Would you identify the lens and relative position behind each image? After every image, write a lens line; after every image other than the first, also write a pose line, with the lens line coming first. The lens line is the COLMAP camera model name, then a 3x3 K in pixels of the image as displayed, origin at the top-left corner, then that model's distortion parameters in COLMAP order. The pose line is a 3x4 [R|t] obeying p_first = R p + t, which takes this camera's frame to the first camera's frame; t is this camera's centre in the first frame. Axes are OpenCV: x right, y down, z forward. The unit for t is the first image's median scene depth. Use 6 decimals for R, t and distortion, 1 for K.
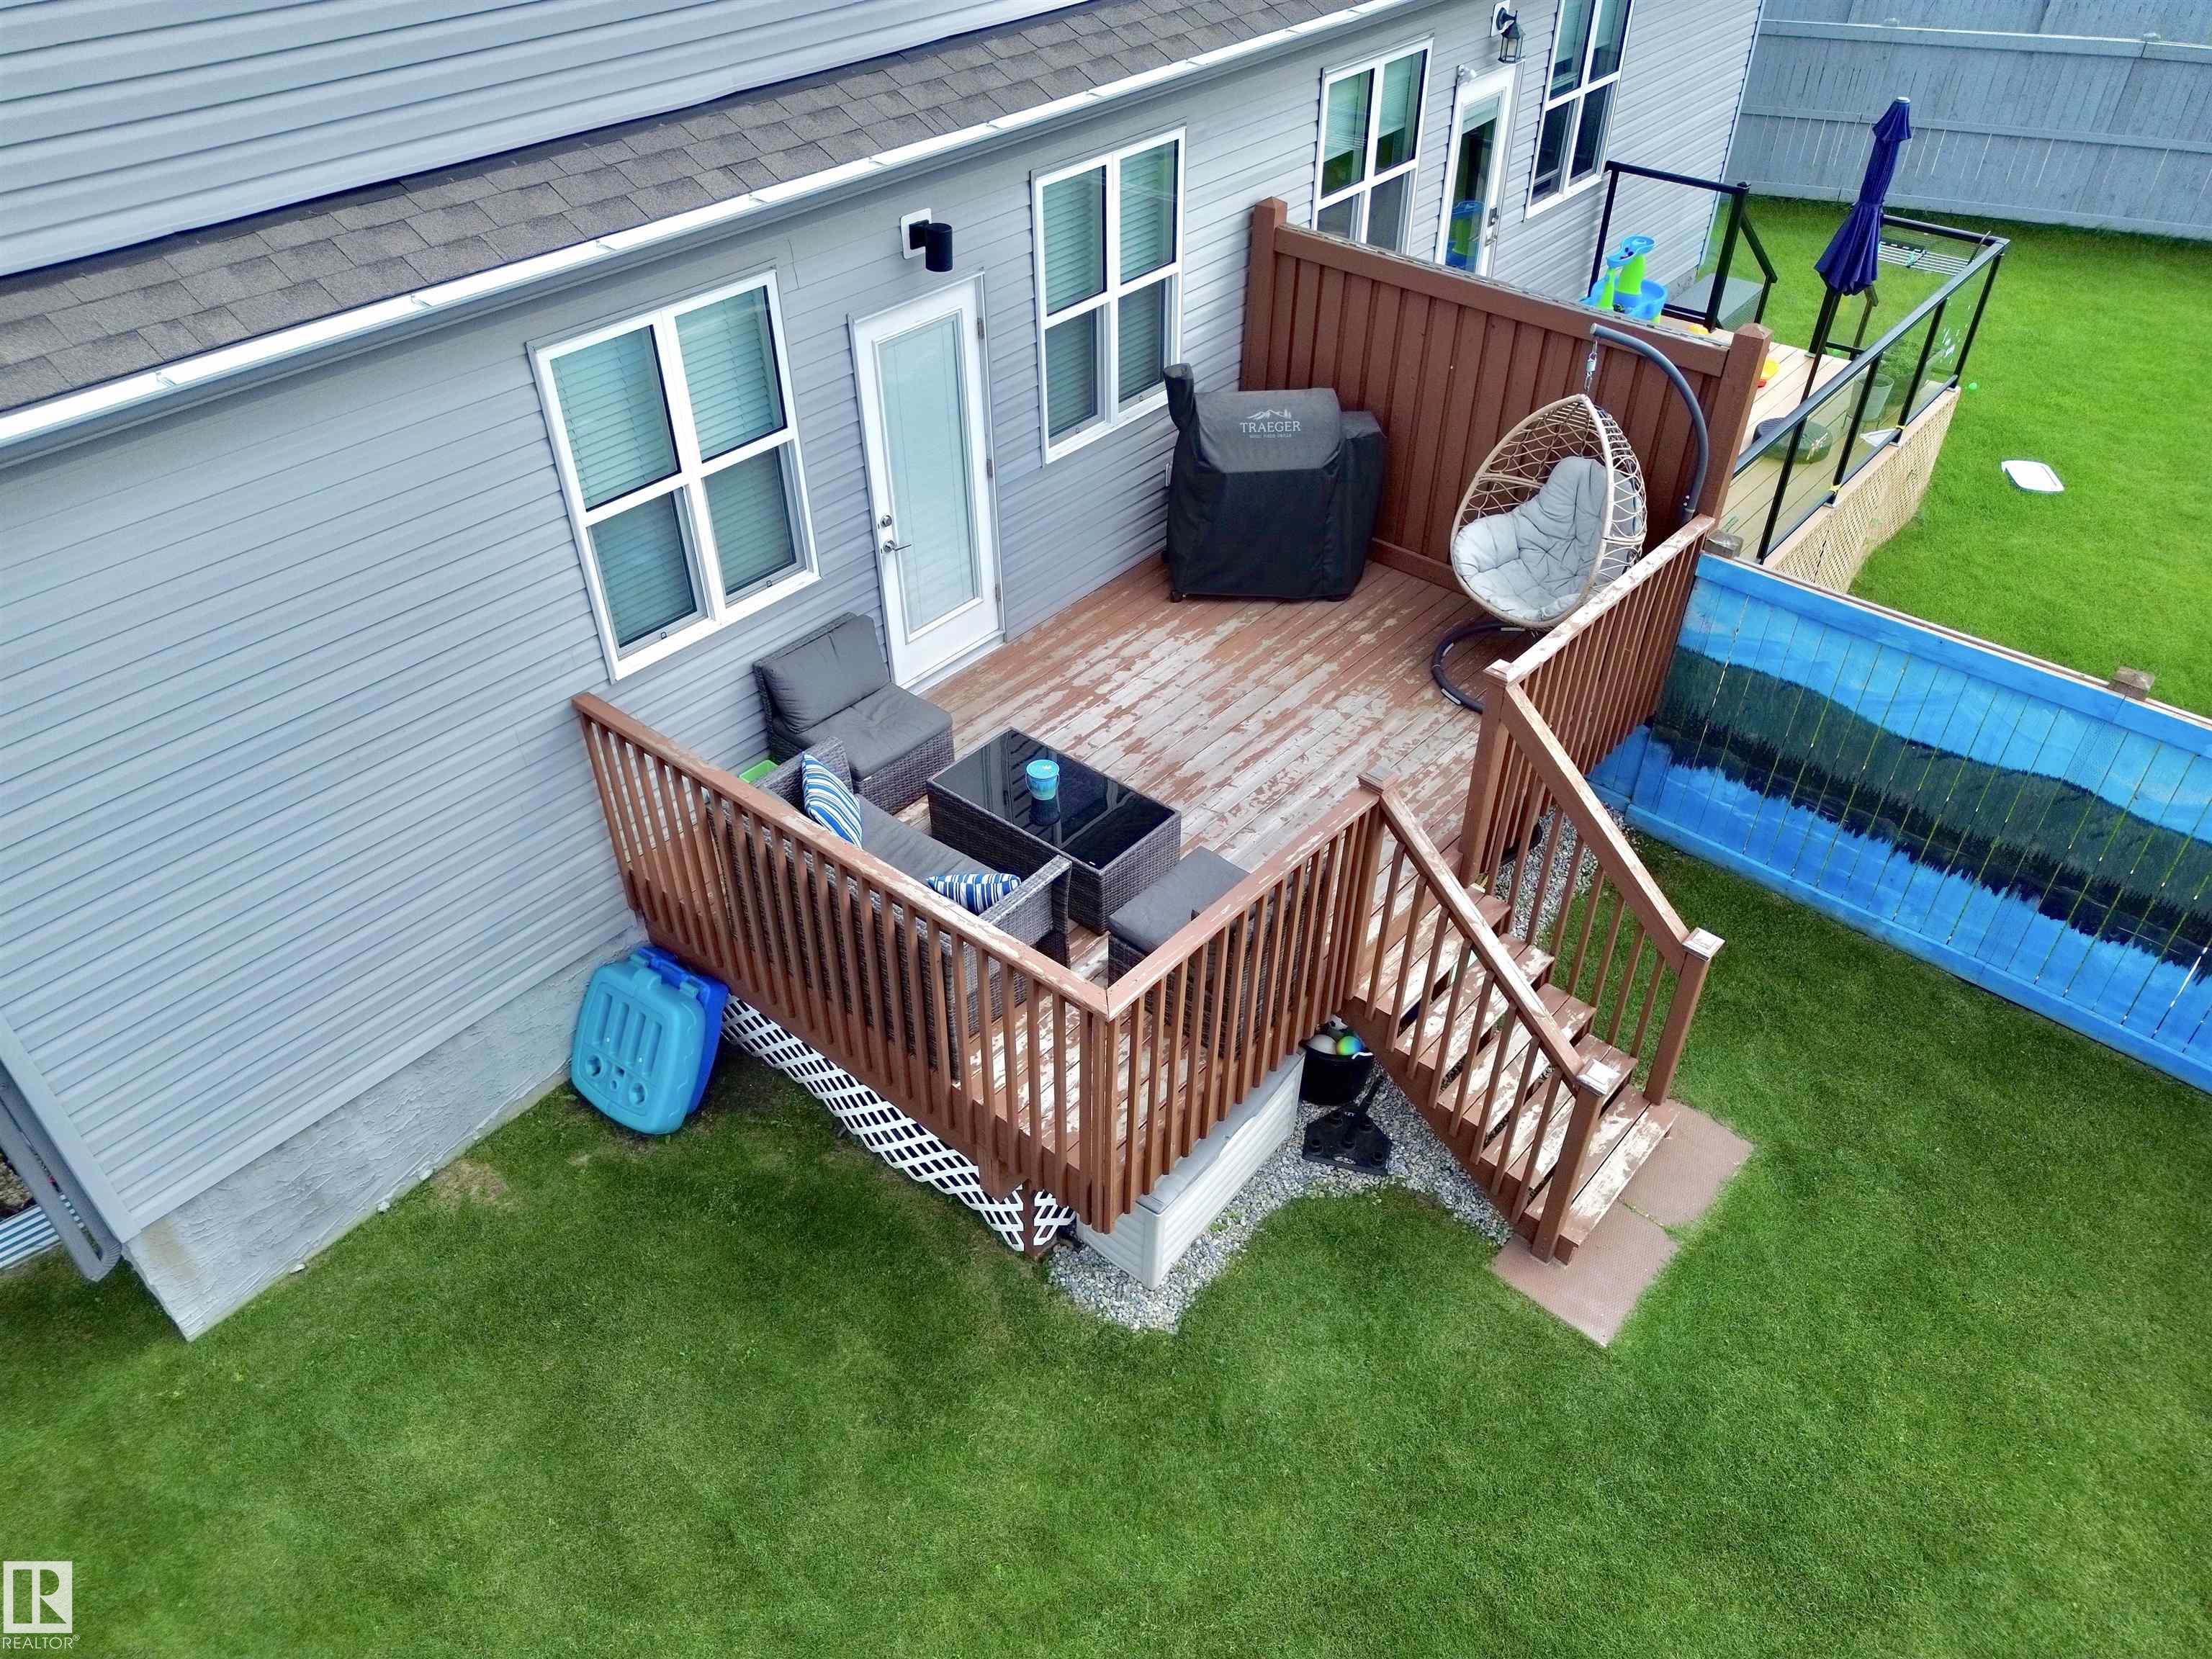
lens RADIAL K [[1563.6, 0, 1102.4], [0, 1563.6, 822.9], [0, 0, 1]] dist [0.059325, -0.046994]
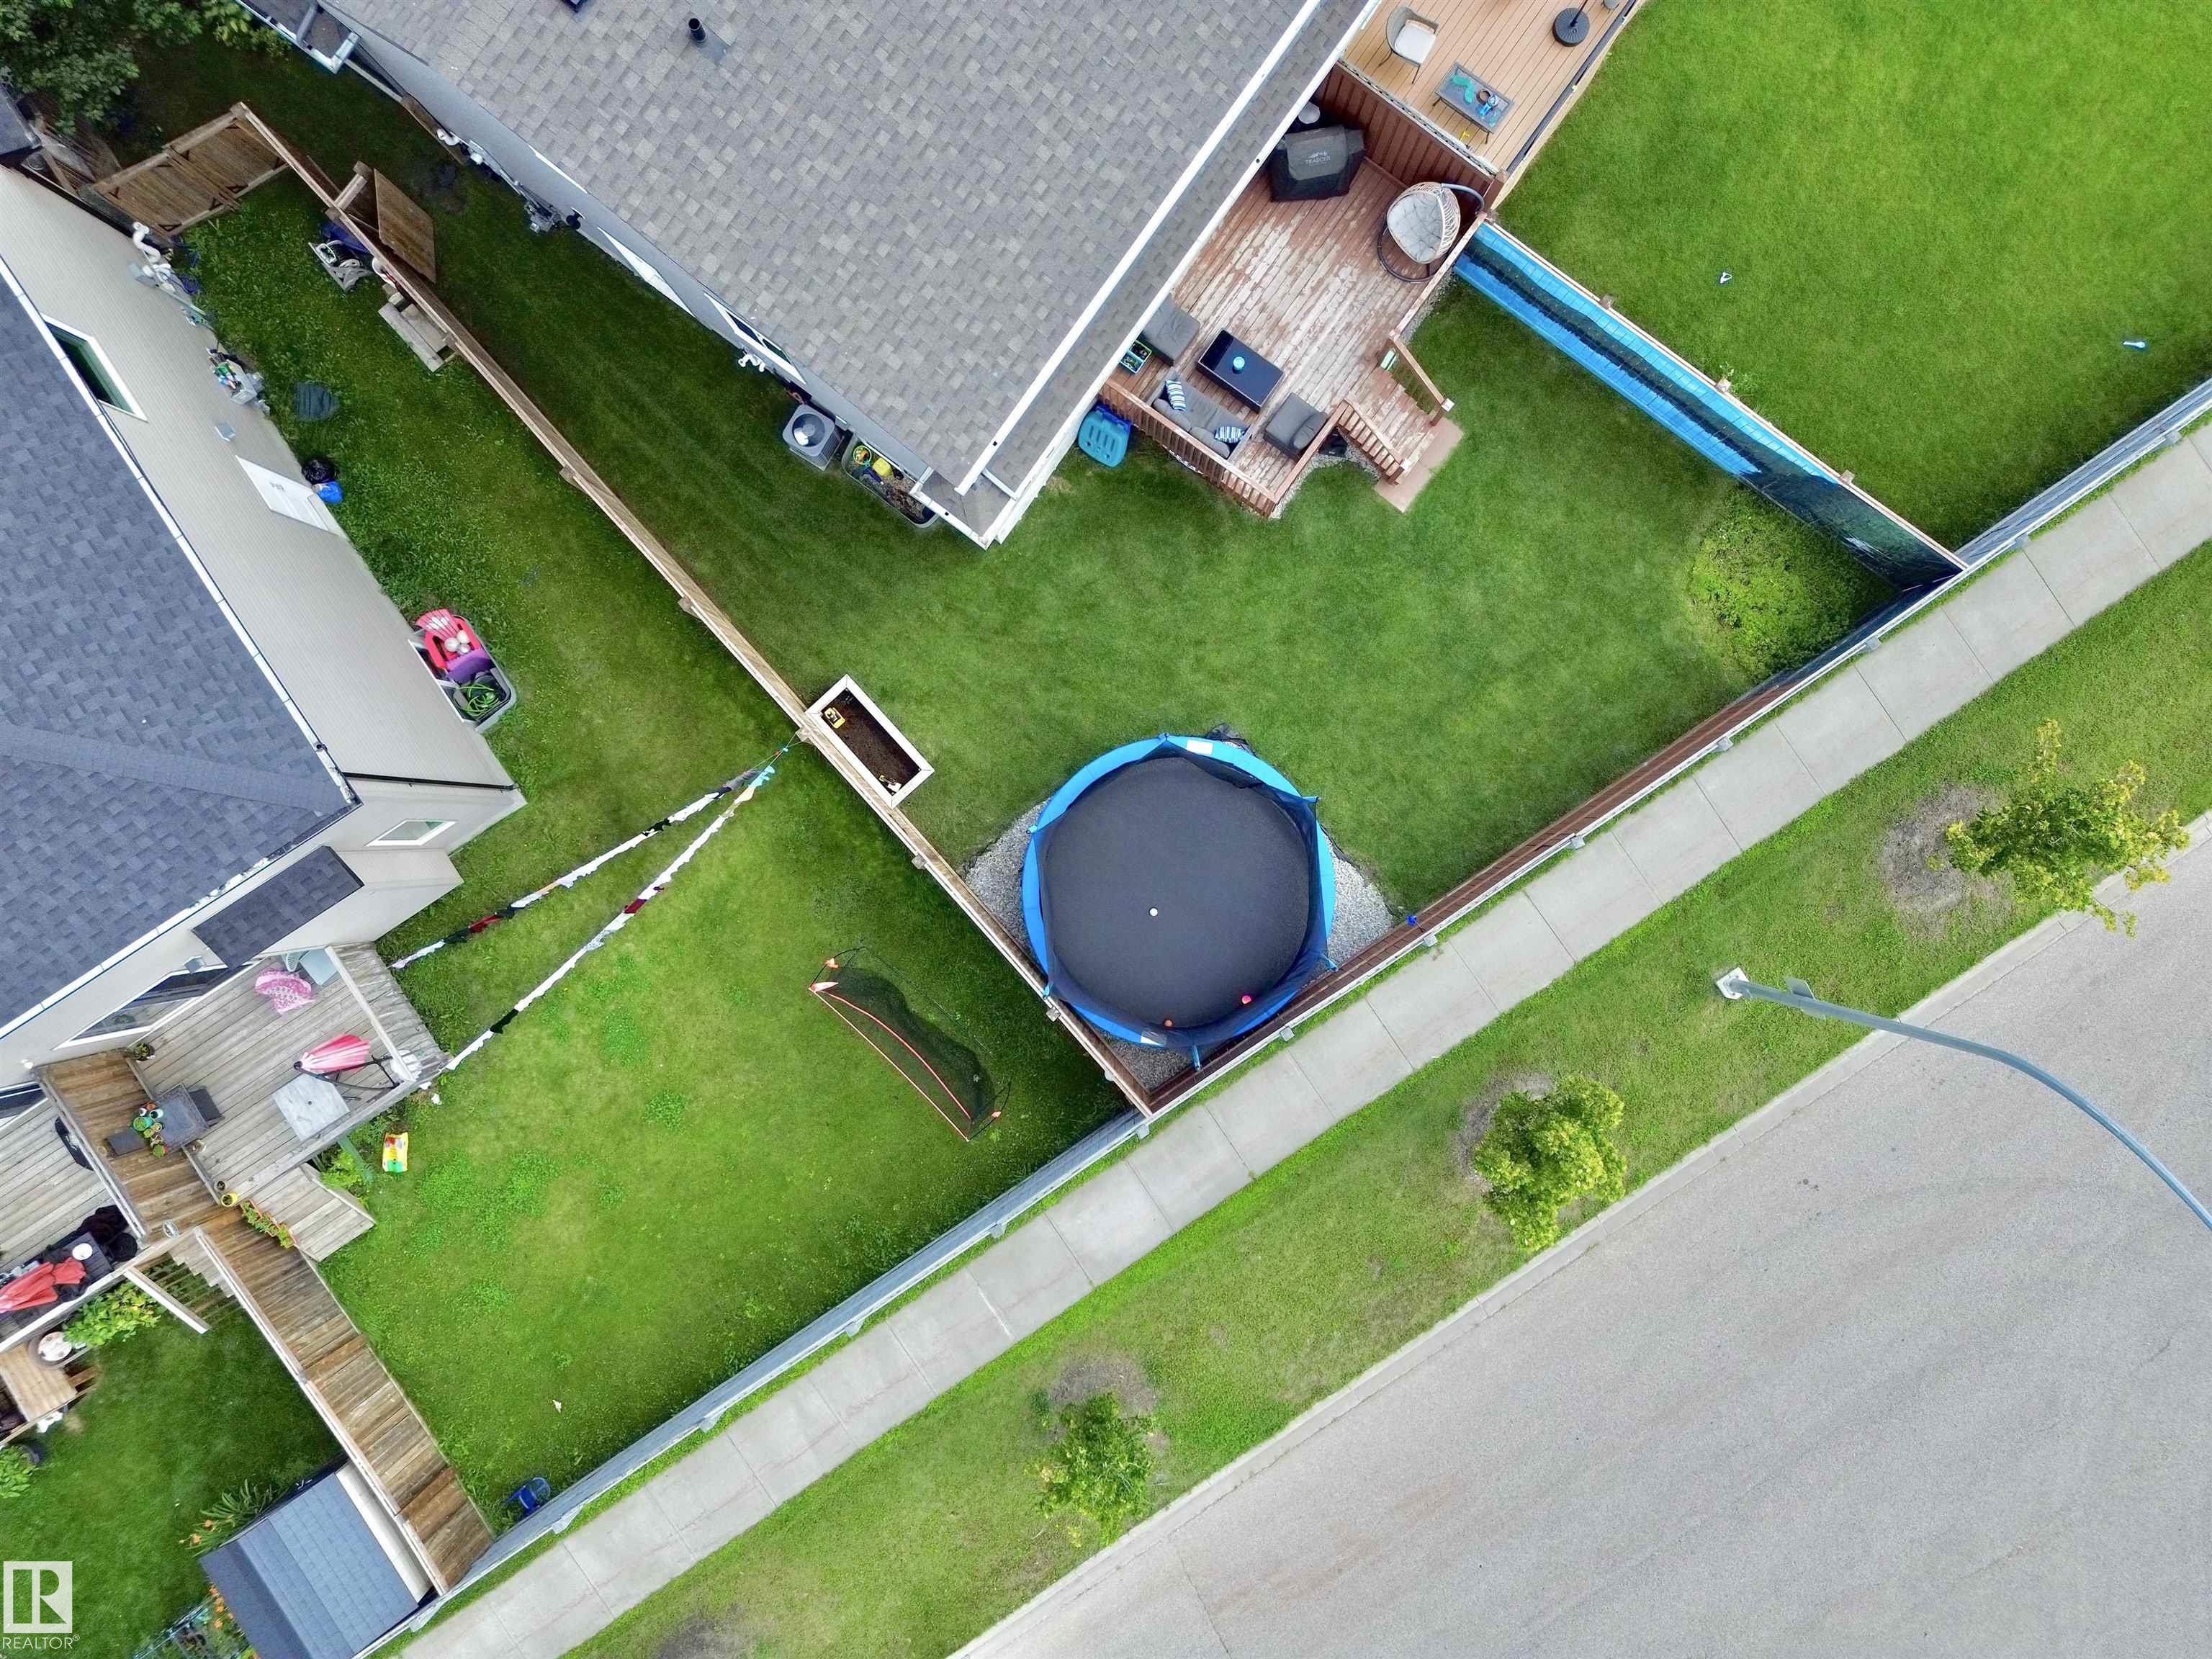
lens RADIAL K [[1563.6, 0, 1101.1], [0, 1563.6, 829.2], [0, 0, 1]] dist [0.059325, -0.046994]
pose [[0.996578, -0.081141, -0.015773, -0.288104], [0.062843, 0.619780, 0.782255, -1.637016], [-0.053697, -0.780569, 0.622759, -1.375681]]
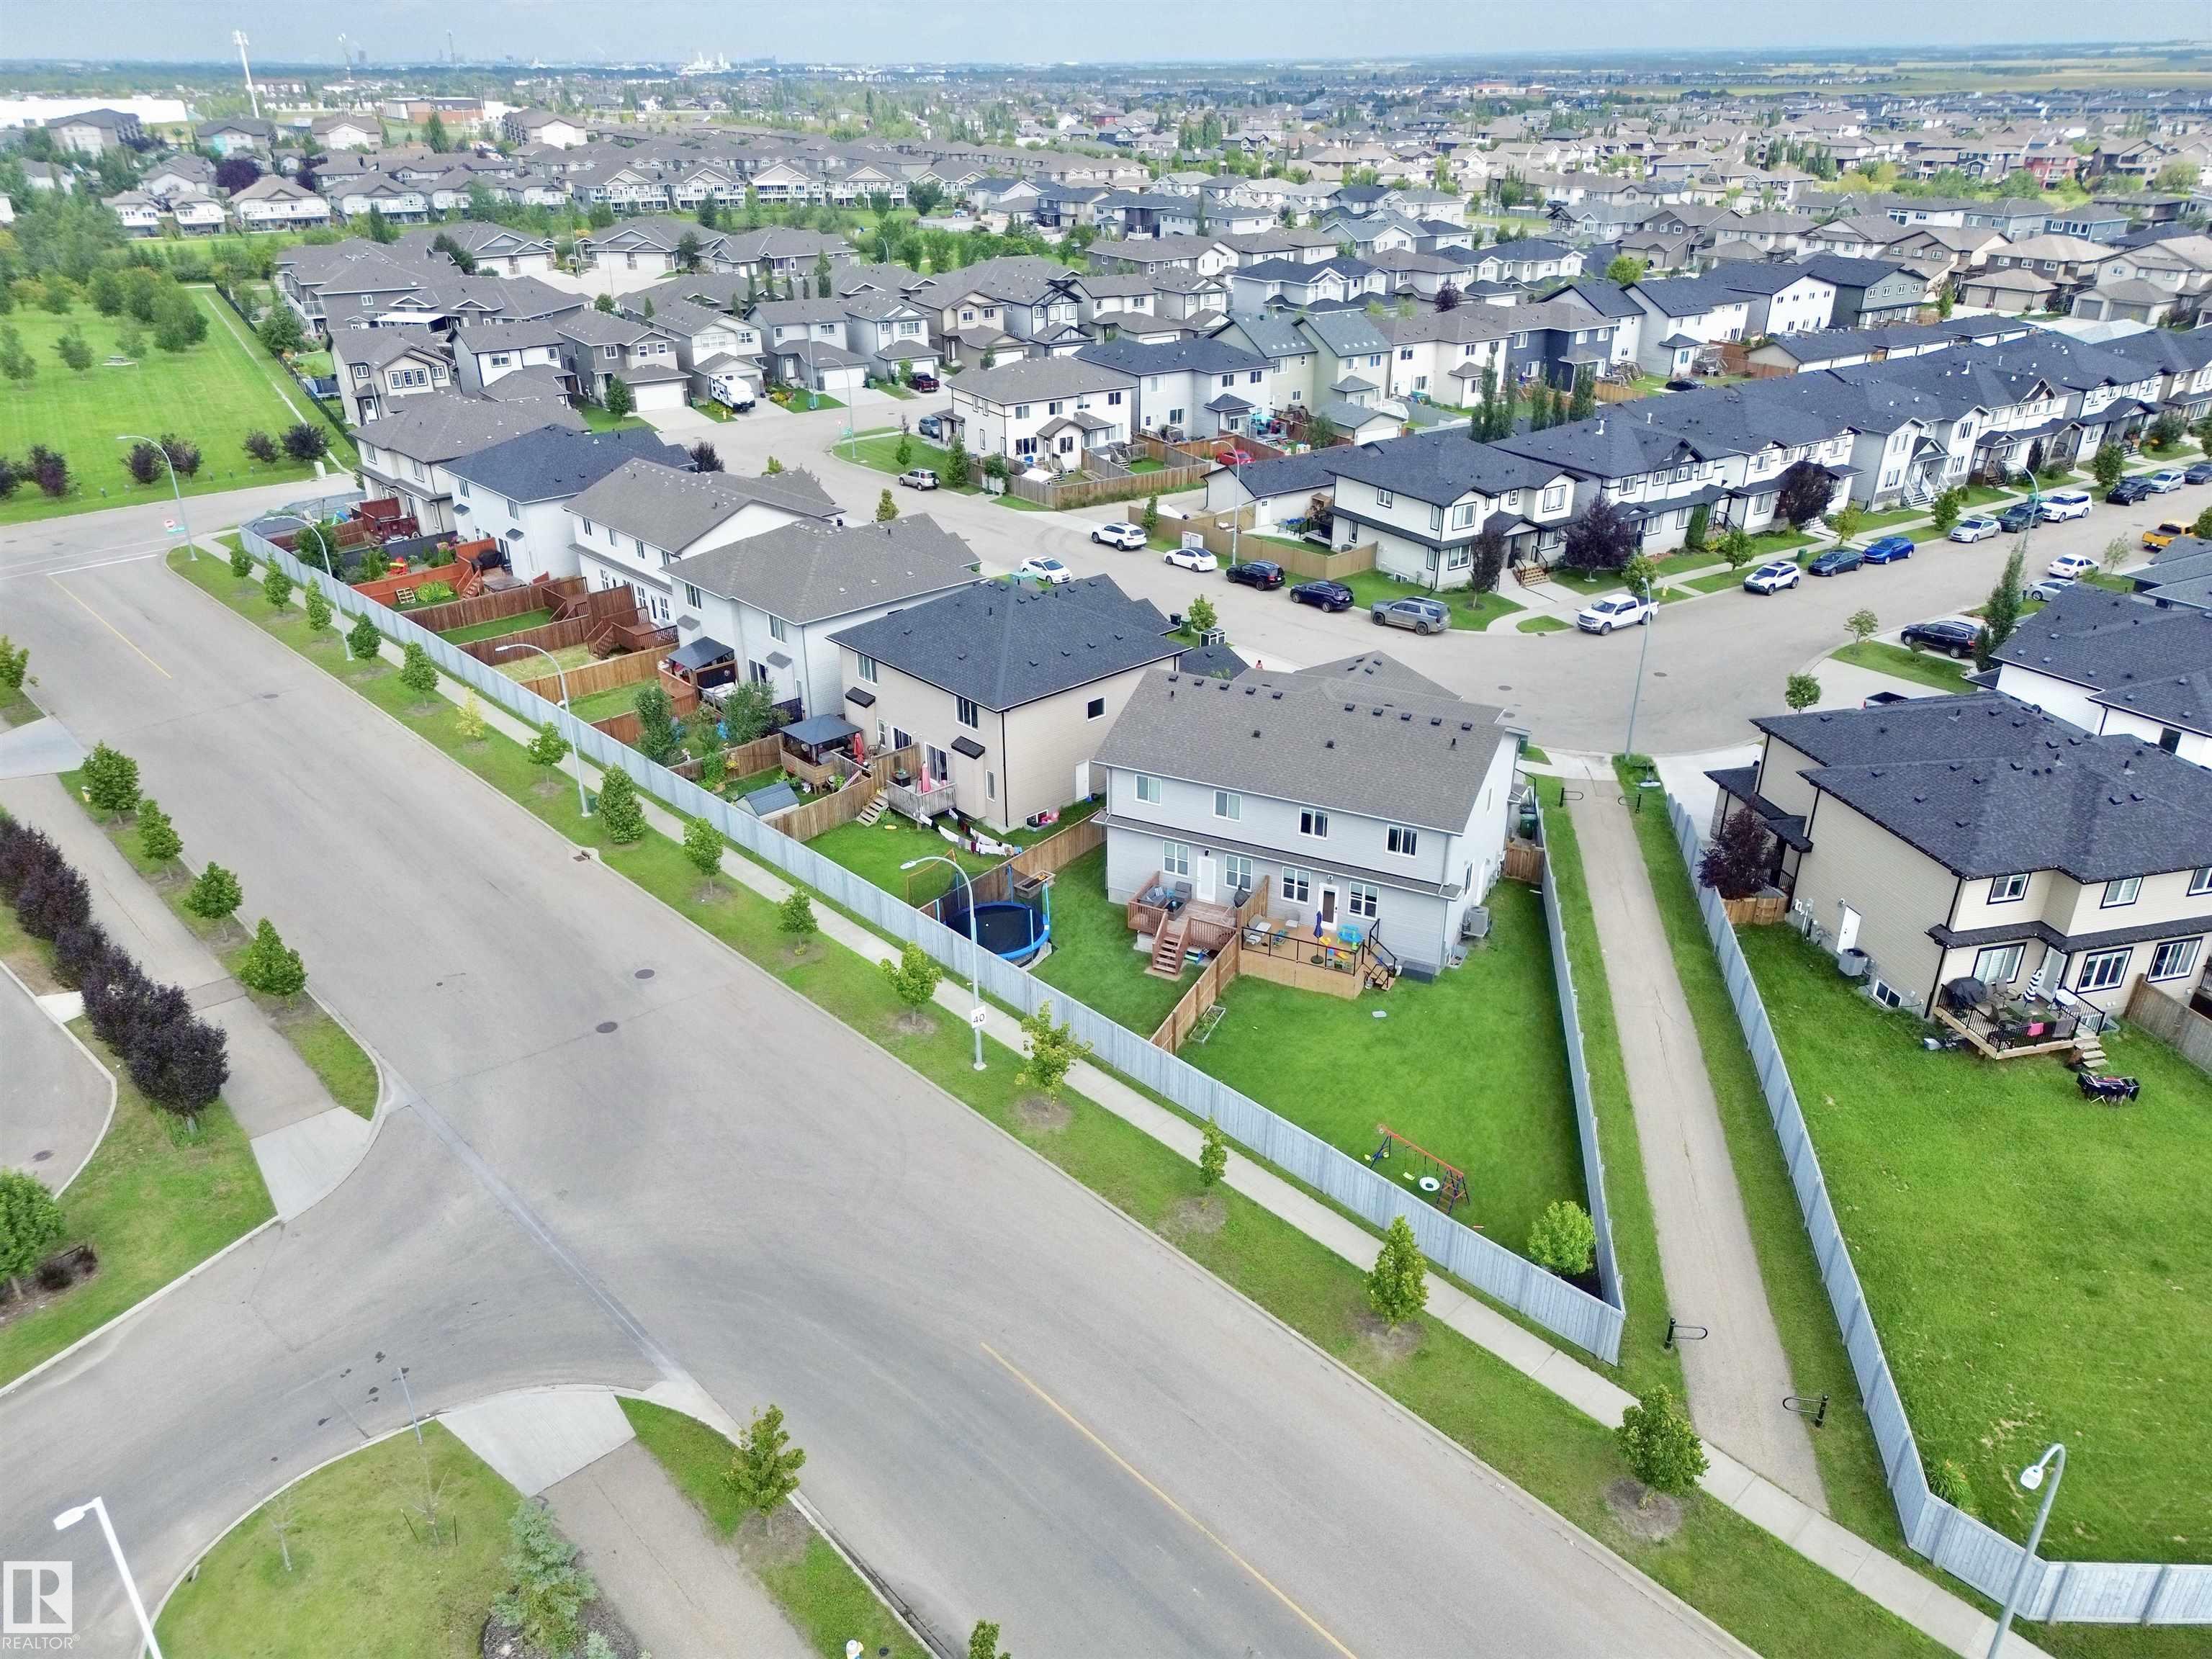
lens RADIAL K [[1563.6, 0, 1093.0], [0, 1563.6, 818.0], [0, 0, 1]] dist [0.059325, -0.046994]
pose [[0.238138, 0.423372, -0.874097, 6.591207], [-0.601838, 0.770696, 0.209326, -1.767420], [0.762287, 0.476217, 0.438334, -3.093577]]
